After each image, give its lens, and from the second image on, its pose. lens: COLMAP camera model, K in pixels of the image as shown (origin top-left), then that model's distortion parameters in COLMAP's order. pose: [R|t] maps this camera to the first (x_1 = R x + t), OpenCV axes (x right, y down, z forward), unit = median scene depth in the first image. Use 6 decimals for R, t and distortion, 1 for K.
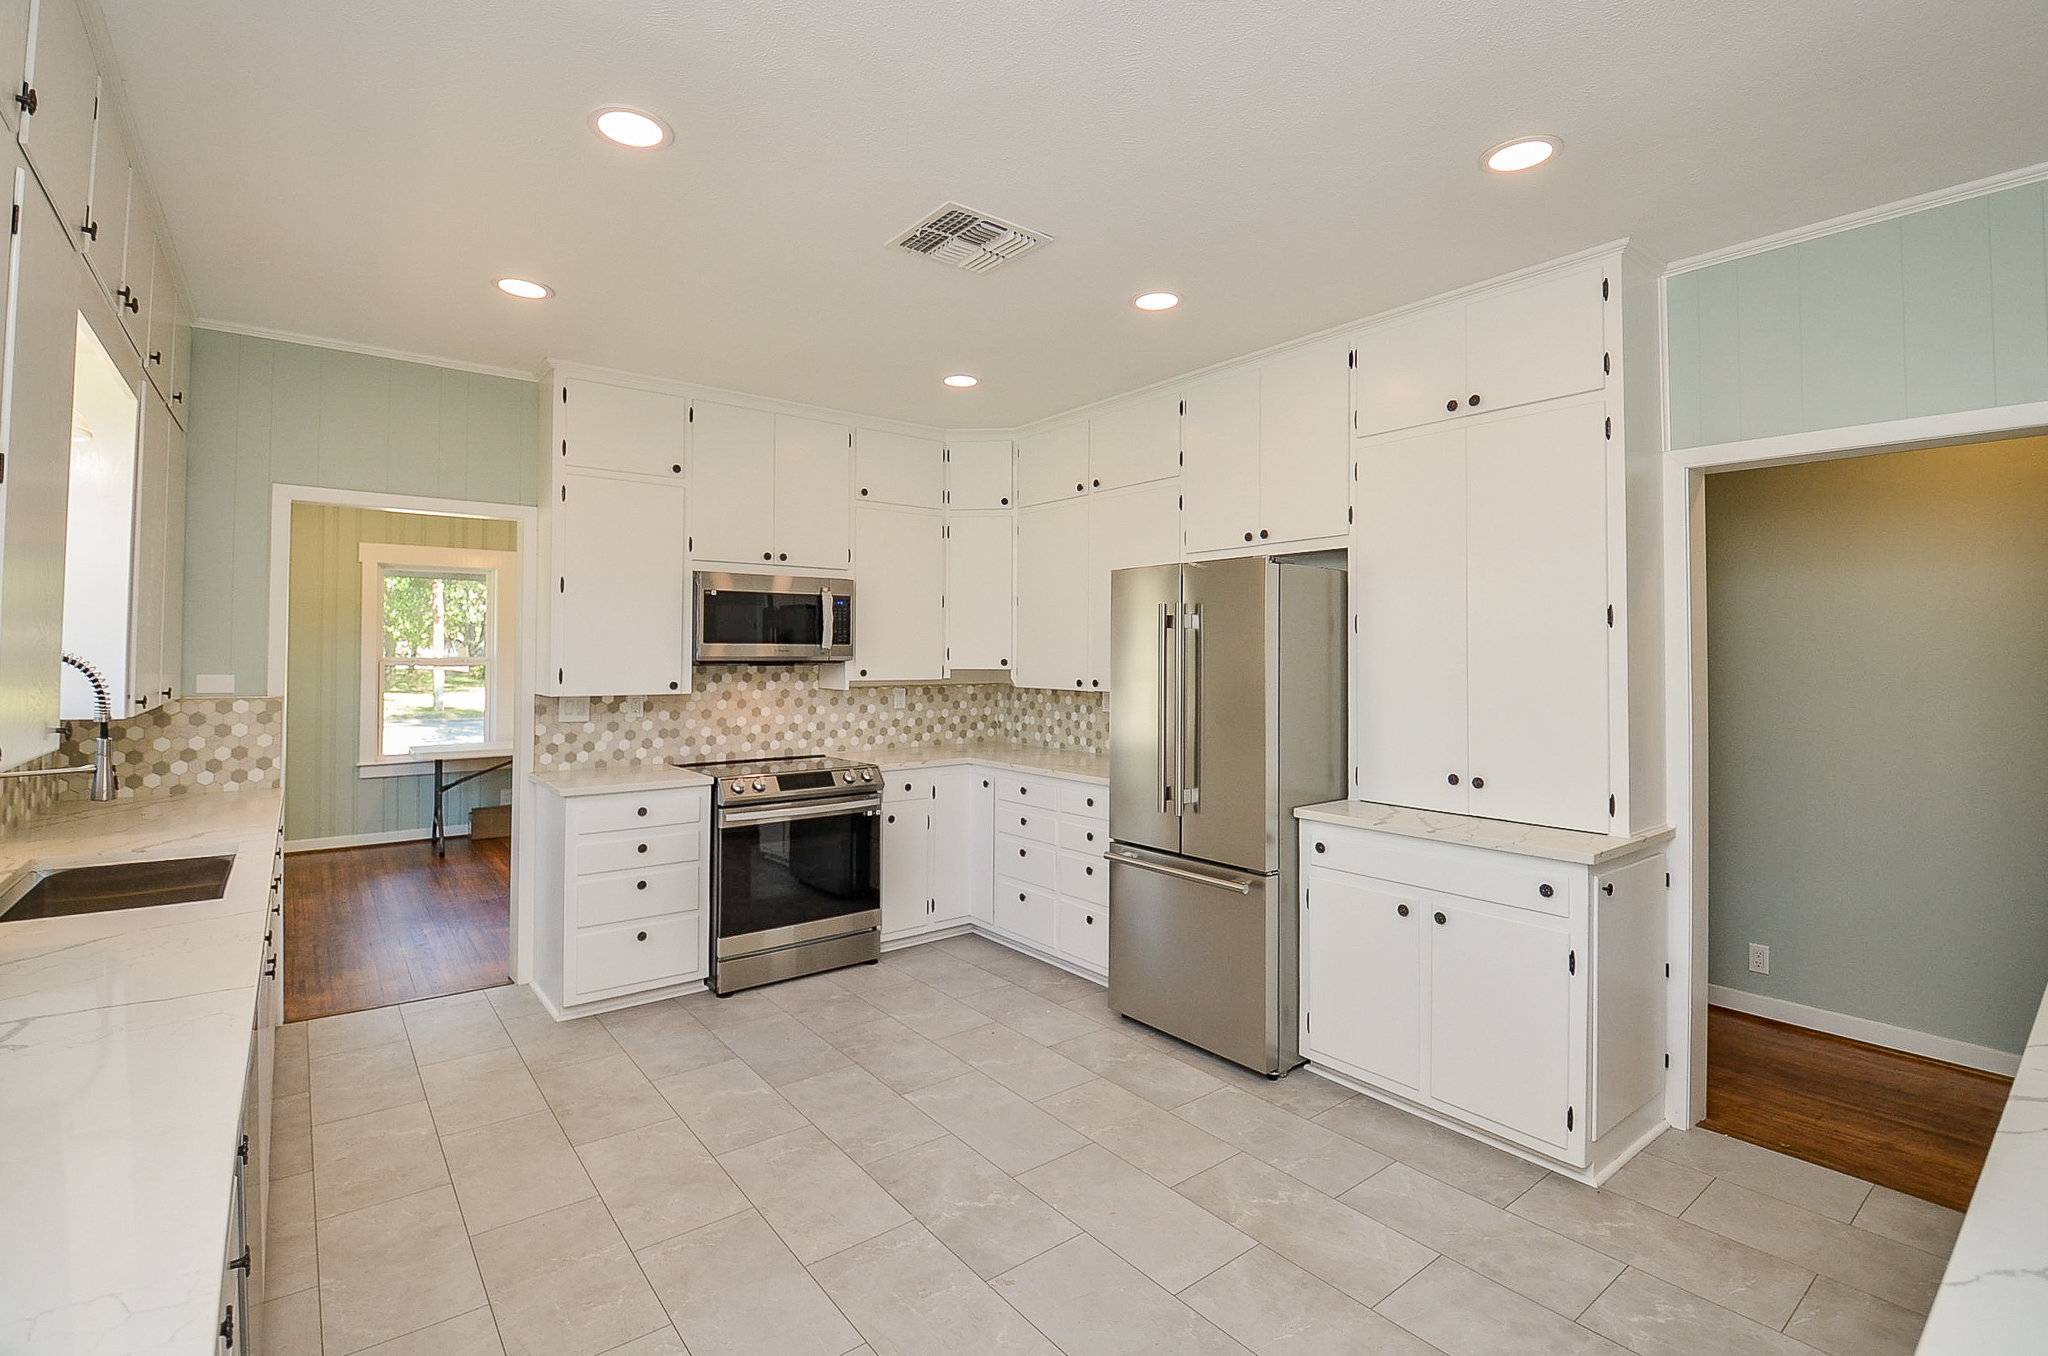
lens RADIAL K [[926.9, 0, 1022.7], [0, 926.9, 657.8], [0, 0, 1]] dist [0.002200, -0.013121]
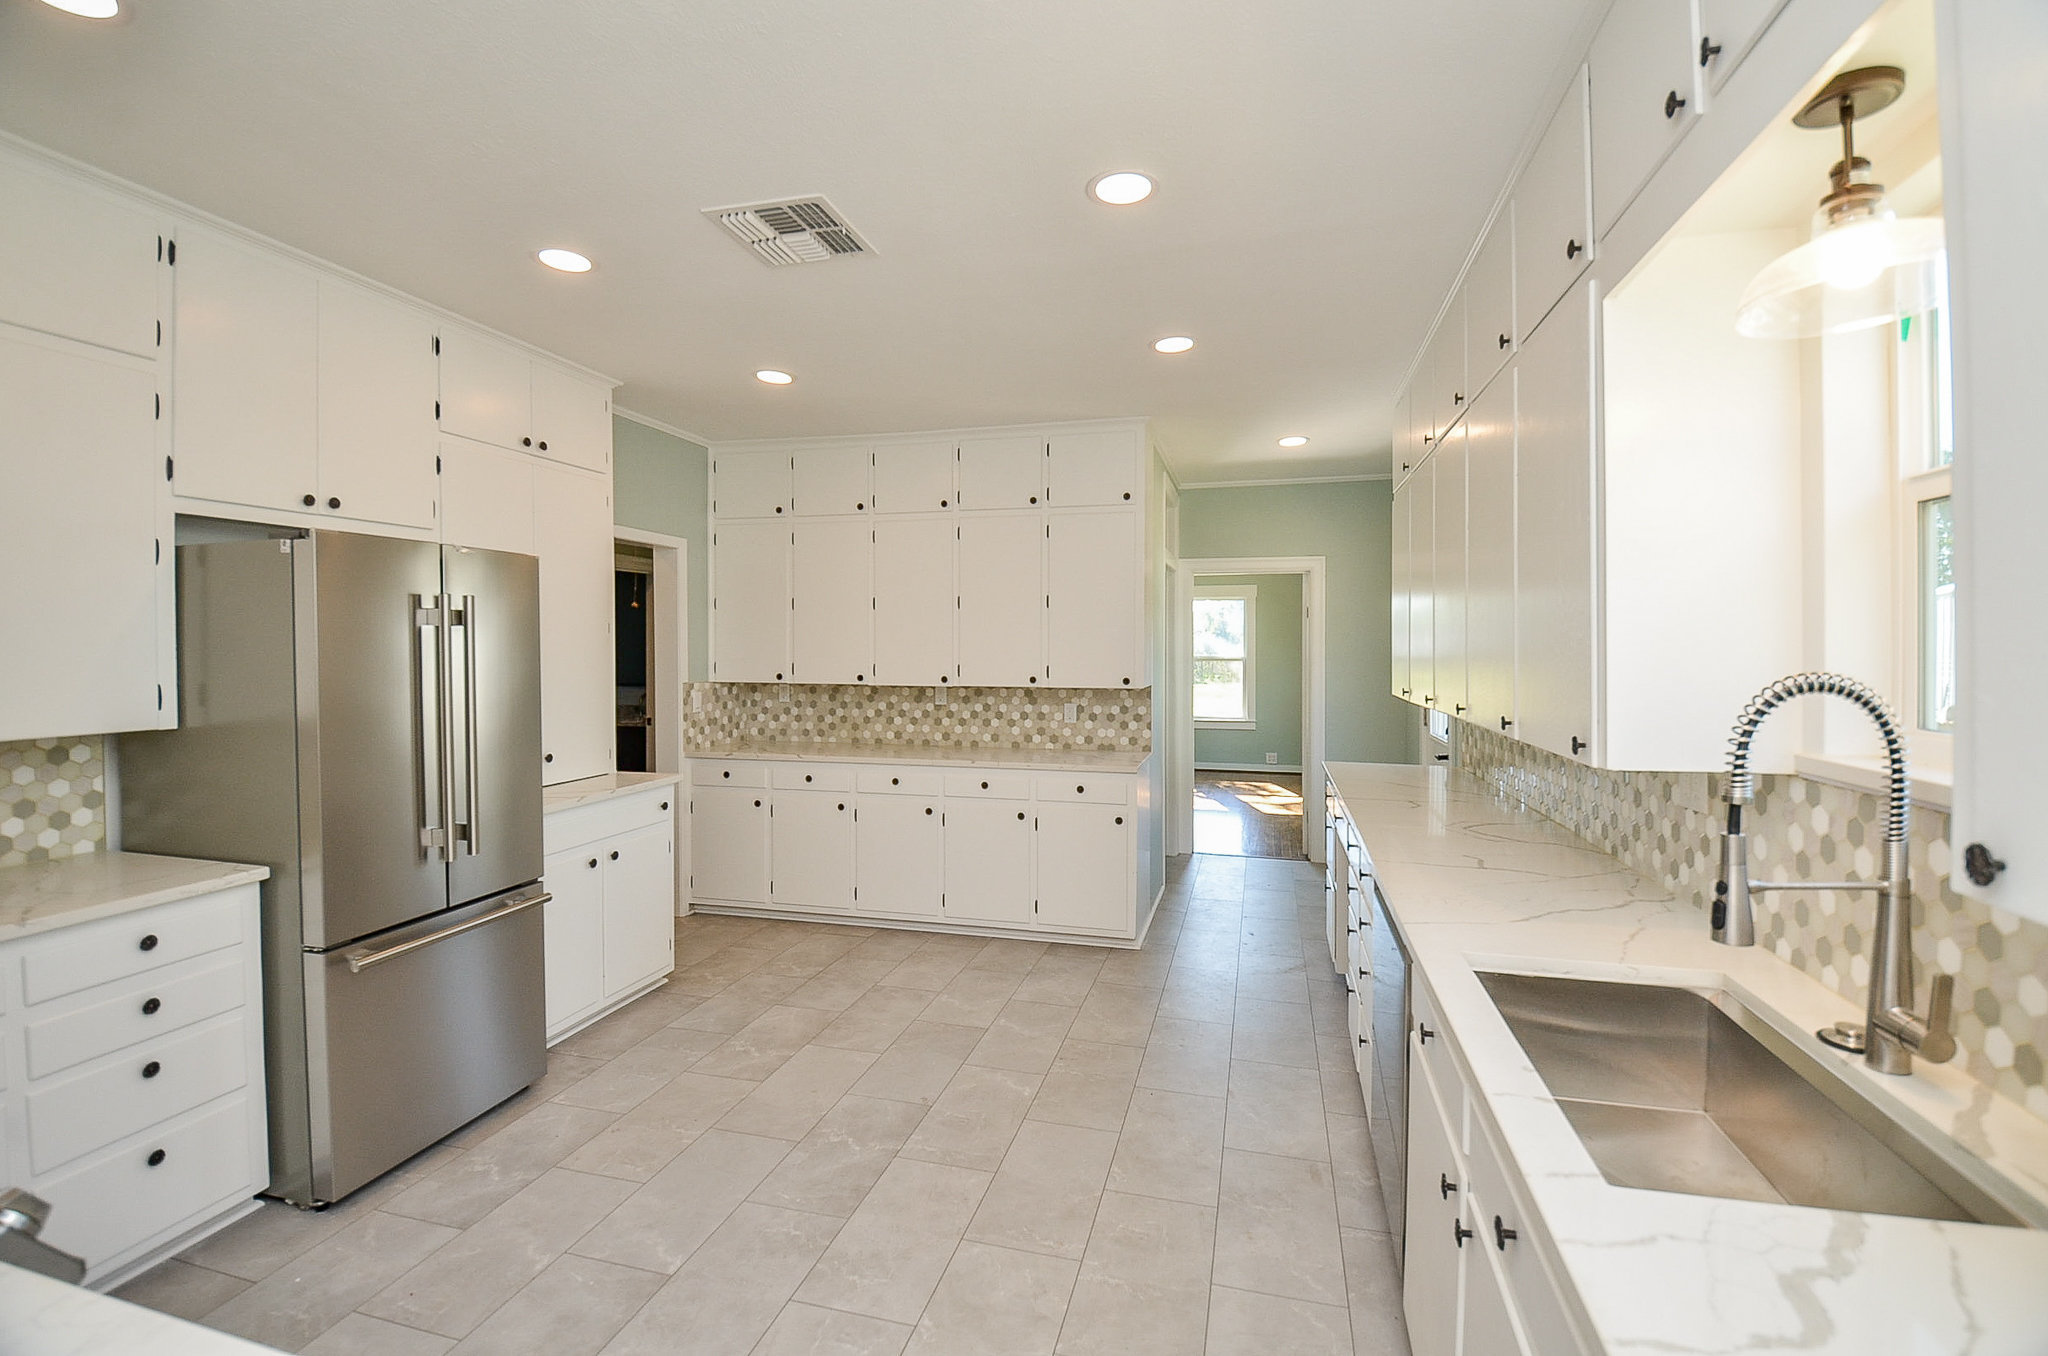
lens RADIAL K [[904.0, 0, 1028.3], [0, 904.0, 662.1], [0, 0, 1]] dist [0.030911, -0.000003]
pose [[-0.603971, -0.015479, 0.796856, -1.066378], [-0.002628, 0.999845, 0.017430, -0.019661], [-0.797002, 0.008433, -0.603918, 1.498305]]
